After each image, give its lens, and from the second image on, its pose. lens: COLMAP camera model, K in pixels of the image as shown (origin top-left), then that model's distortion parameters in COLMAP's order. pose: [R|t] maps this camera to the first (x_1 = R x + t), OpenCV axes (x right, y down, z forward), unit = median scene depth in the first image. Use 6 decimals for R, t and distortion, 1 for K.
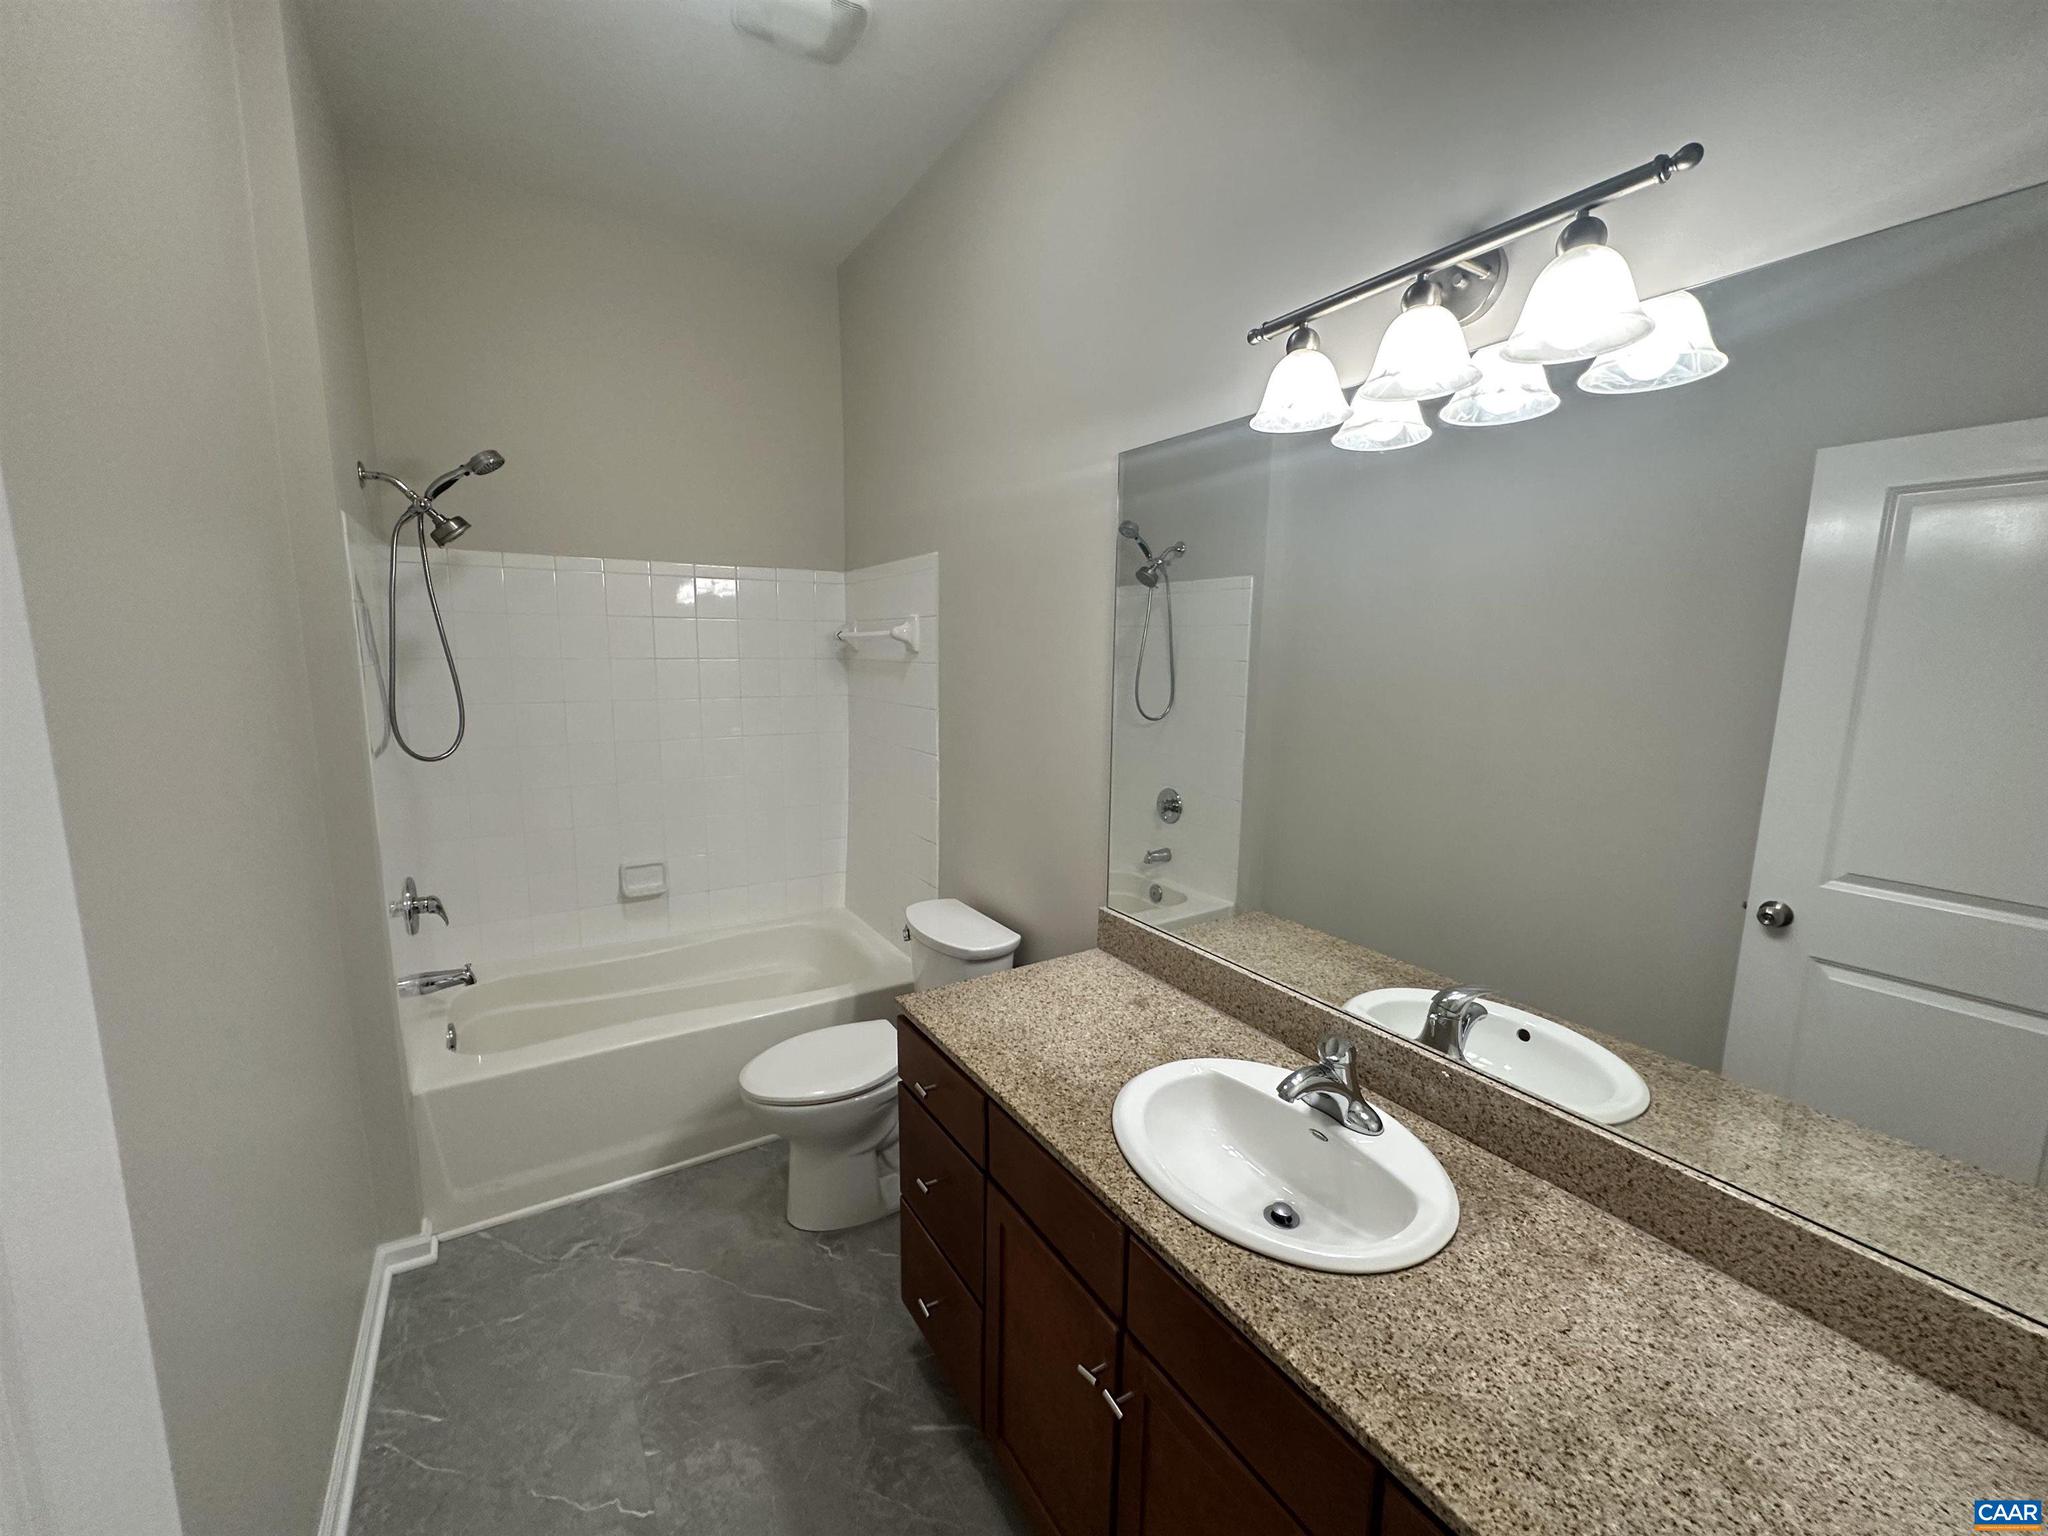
lens RADIAL K [[821.2, 0, 1024.0], [0, 821.2, 768.0], [0, 0, 1]] dist [0.001612, 0.000159]
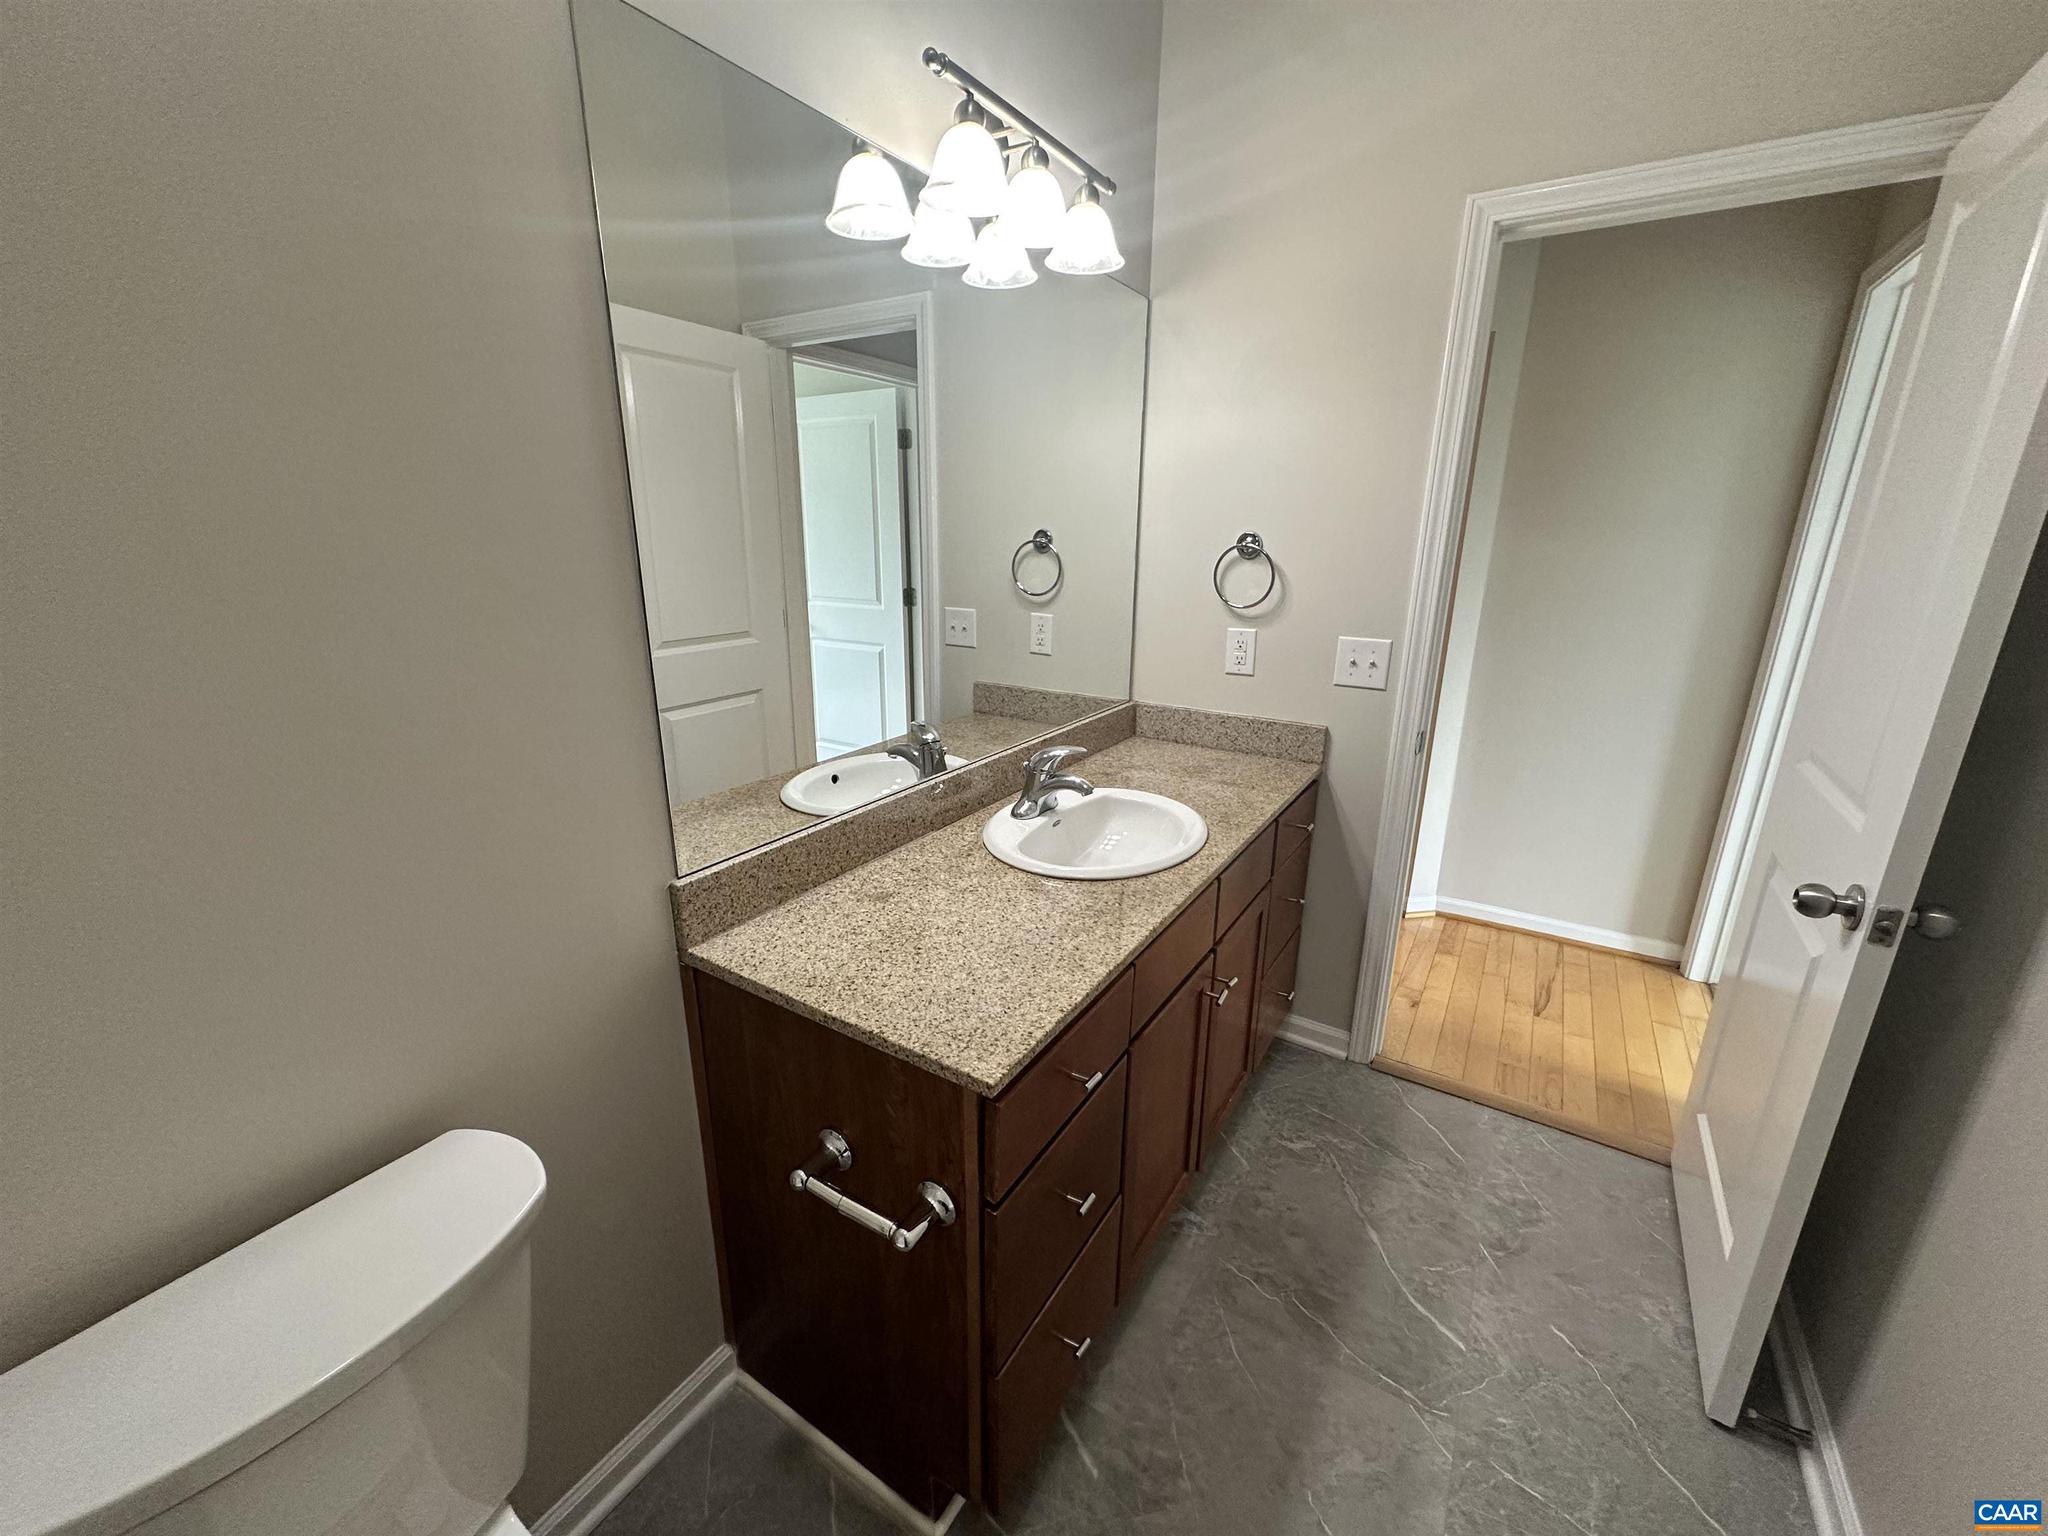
lens RADIAL K [[817.9, 0, 1024.0], [0, 817.9, 768.0], [0, 0, 1]] dist [-0.000248, 0.000140]
pose [[-0.426747, -0.270208, 0.863061, -0.626038], [0.126771, 0.927027, 0.352917, -0.102196], [-0.895442, 0.260017, -0.361351, 1.239076]]
